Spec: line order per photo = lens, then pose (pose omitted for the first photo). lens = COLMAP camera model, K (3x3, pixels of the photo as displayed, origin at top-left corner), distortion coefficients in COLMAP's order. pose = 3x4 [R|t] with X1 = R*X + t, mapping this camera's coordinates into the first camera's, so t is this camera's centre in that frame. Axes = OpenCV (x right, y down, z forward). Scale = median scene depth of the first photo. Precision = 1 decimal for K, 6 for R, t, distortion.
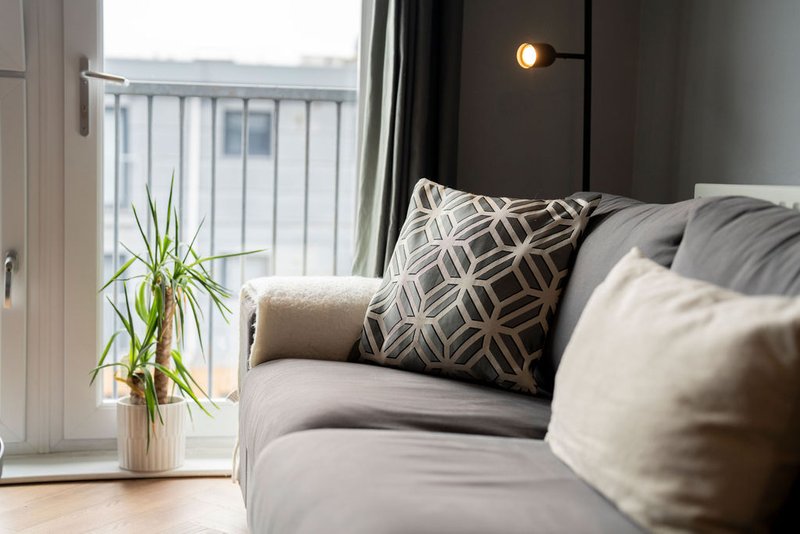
lens RADIAL K [[1090.5, 0, 400.0], [0, 1090.5, 267.0], [0, 0, 1]] dist [-0.021926, -0.010251]
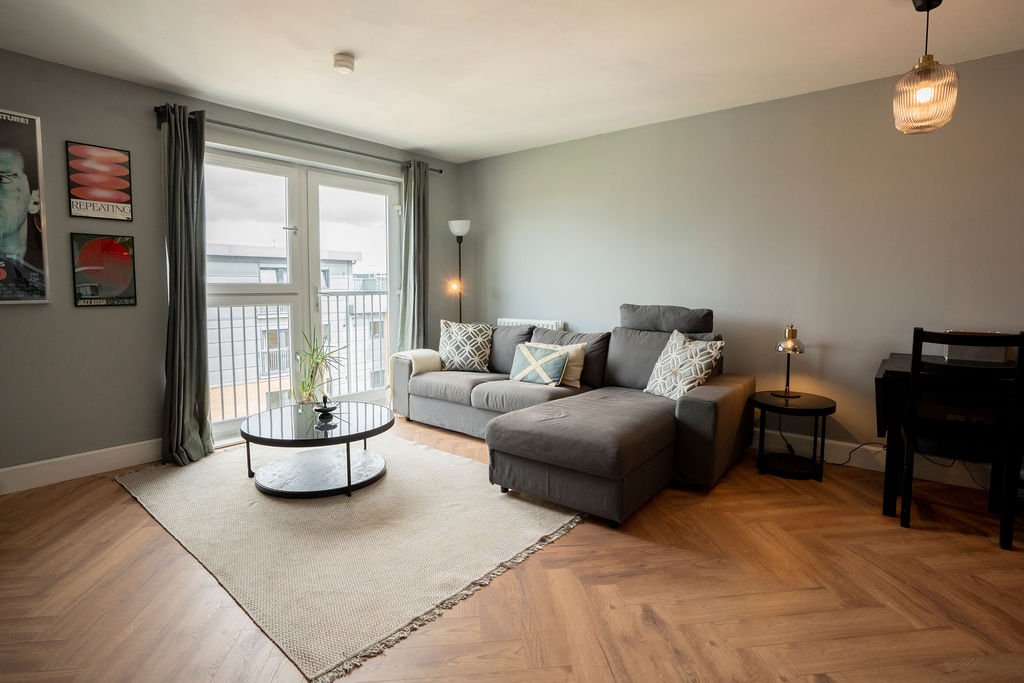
lens RADIAL K [[499.0, 0, 510.4], [0, 499.0, 328.0], [0, 0, 1]] dist [-0.061320, 0.021976]
pose [[0.773679, -0.073101, 0.629346, -0.989299], [0.072126, 0.997026, 0.027142, -0.100441], [-0.629459, 0.024393, 0.776651, -0.557243]]
